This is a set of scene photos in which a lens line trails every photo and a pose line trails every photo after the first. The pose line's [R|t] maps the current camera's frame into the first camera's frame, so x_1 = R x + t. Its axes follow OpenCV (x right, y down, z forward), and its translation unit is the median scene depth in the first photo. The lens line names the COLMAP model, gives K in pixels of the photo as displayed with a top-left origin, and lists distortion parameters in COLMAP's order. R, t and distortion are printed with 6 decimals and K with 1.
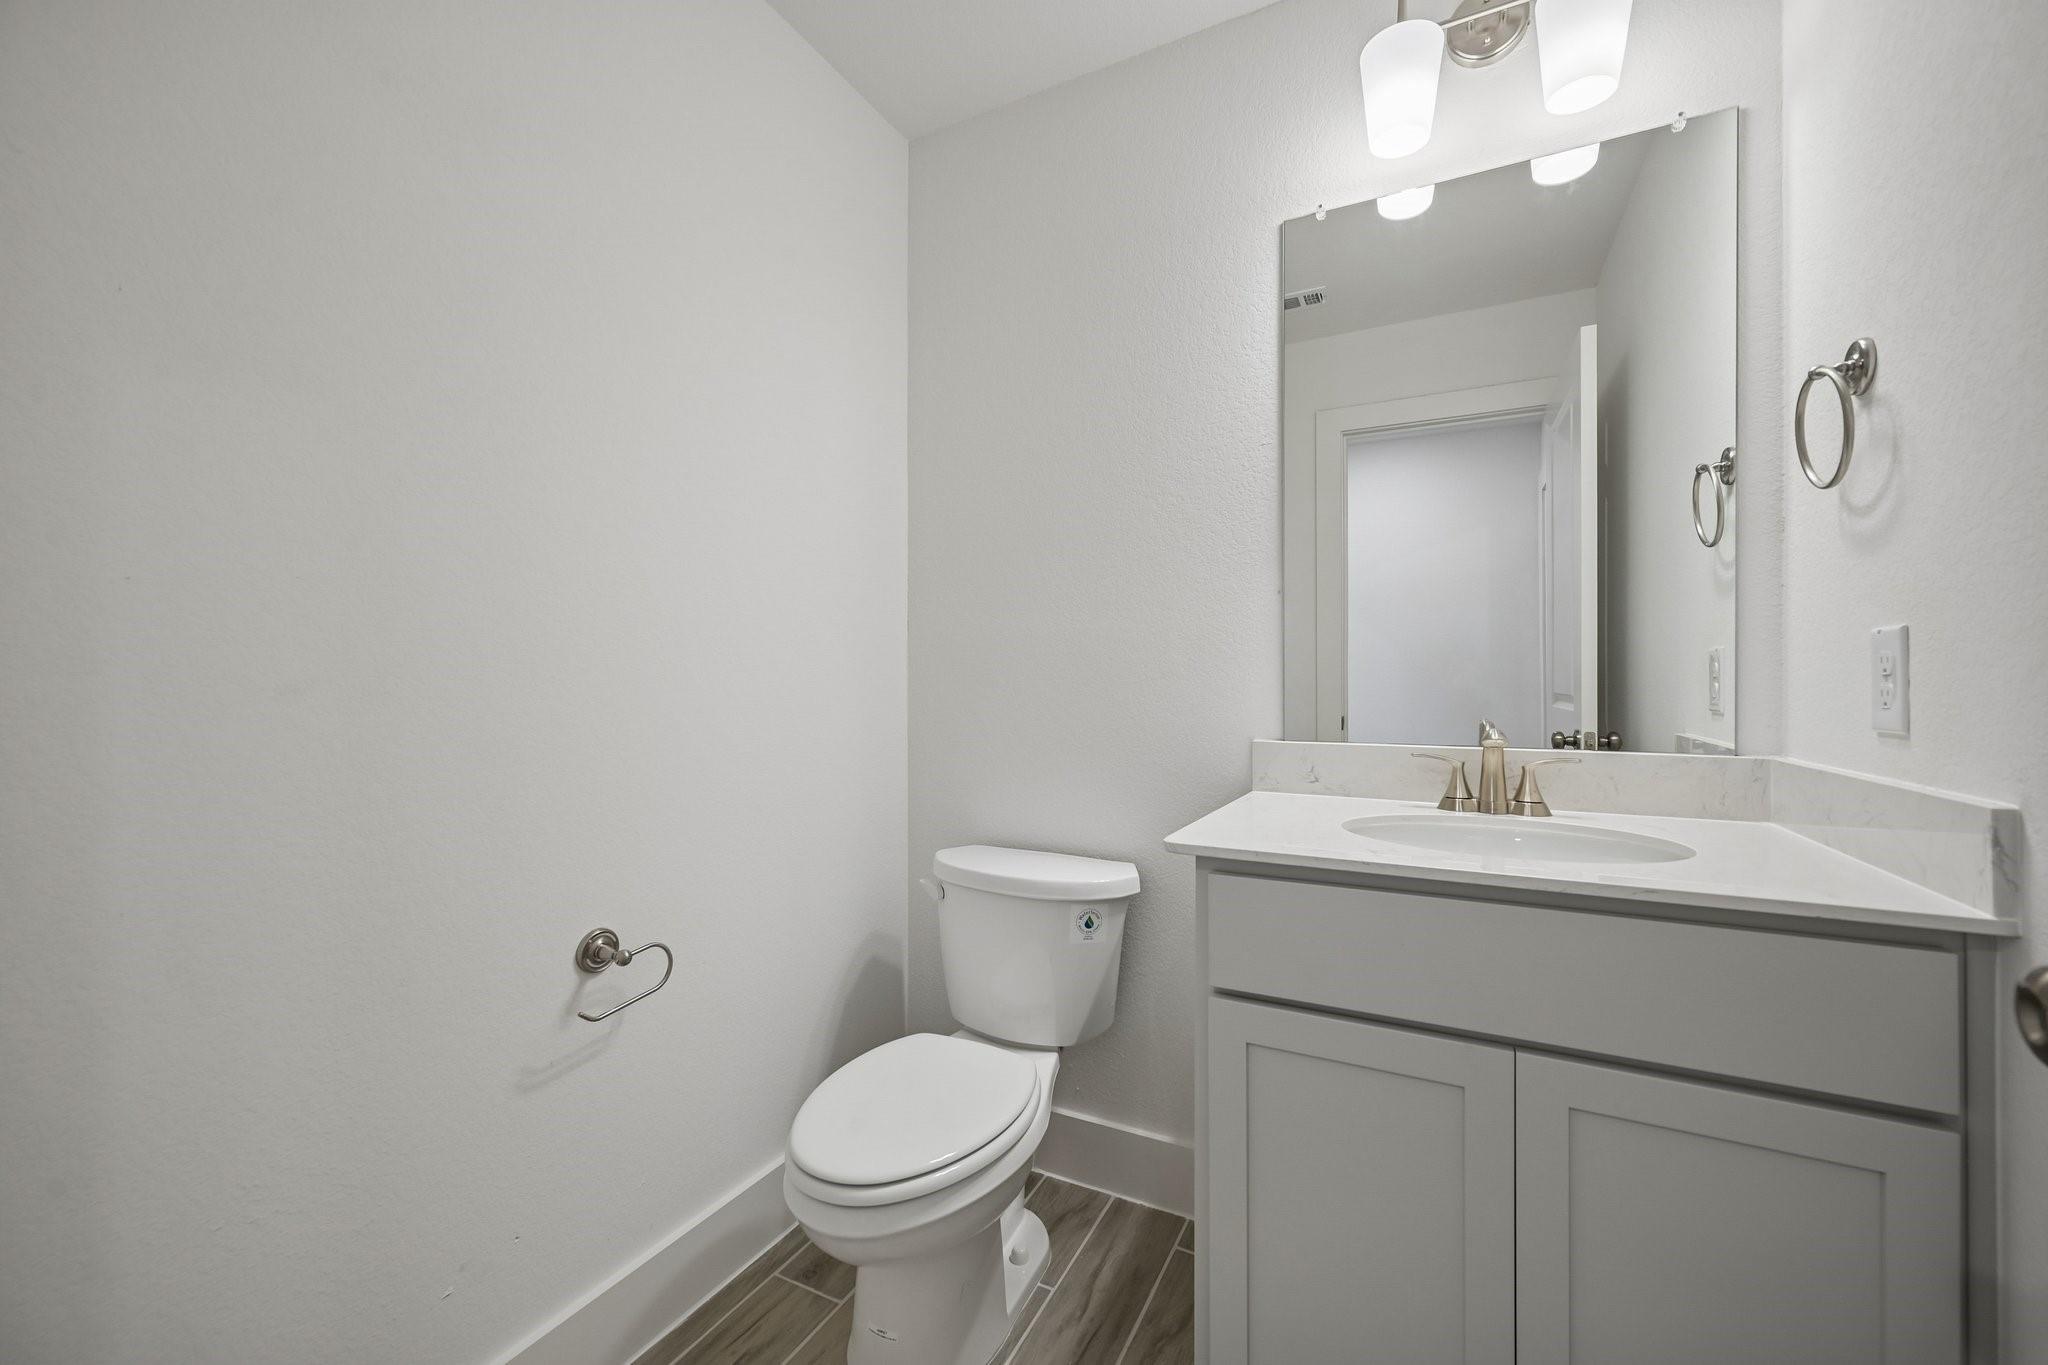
lens RADIAL K [[857.5, 0, 1015.3], [0, 857.5, 698.8], [0, 0, 1]] dist [0.004877, 0.000331]
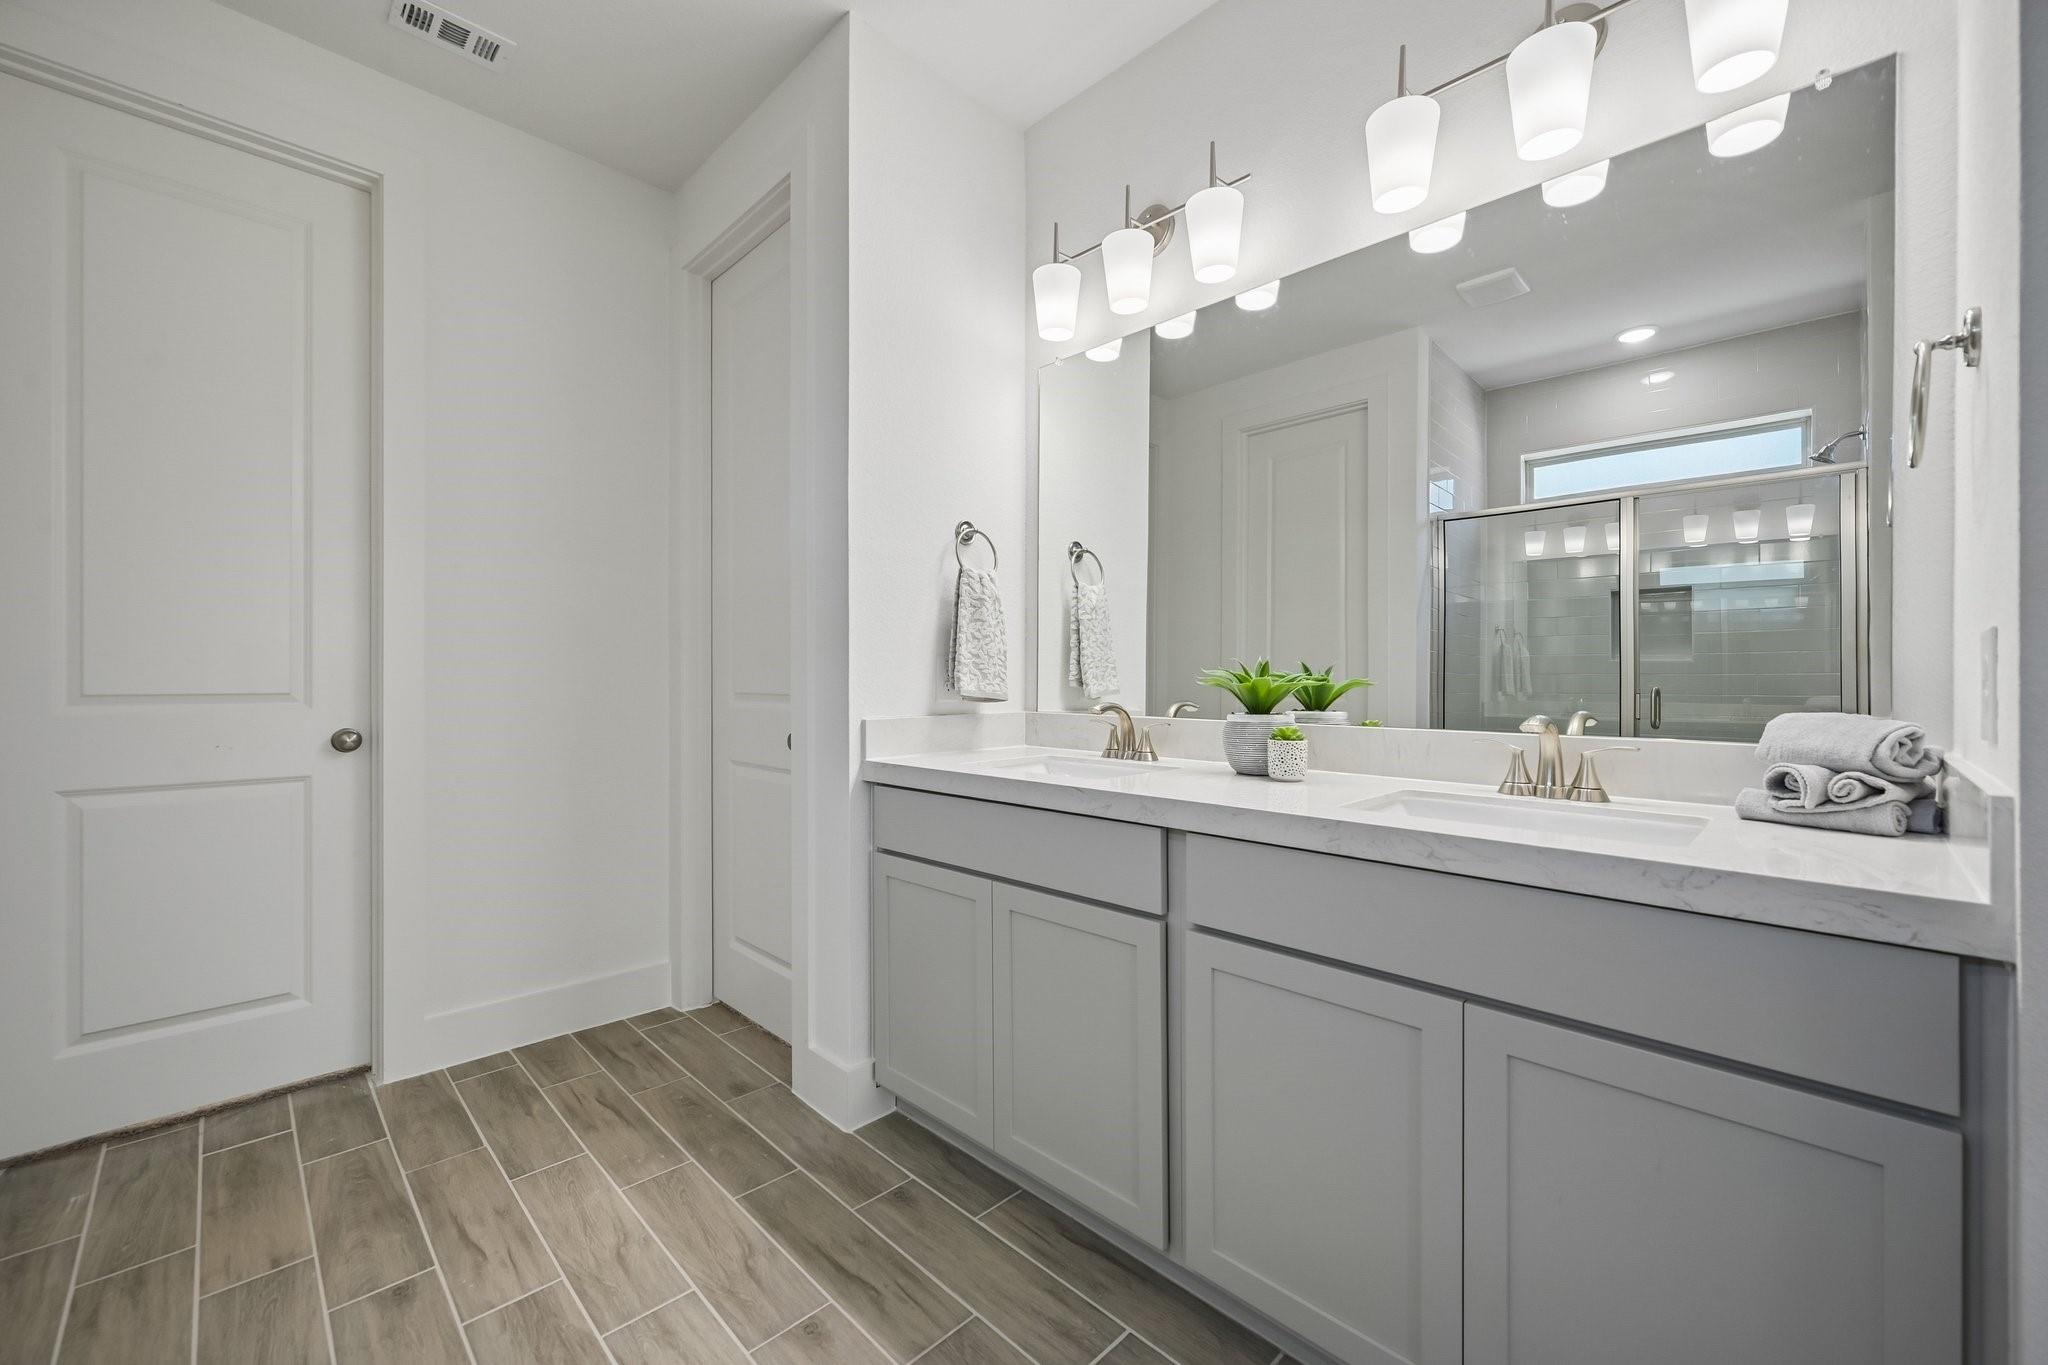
lens RADIAL K [[815.2, 0, 1032.2], [0, 815.2, 674.1], [0, 0, 1]] dist [-0.002419, -0.000221]
pose [[0.950226, -0.009989, -0.311401, 0.308845], [0.002569, 0.999703, -0.024230, 0.006862], [0.311551, 0.022223, 0.949970, -0.151876]]
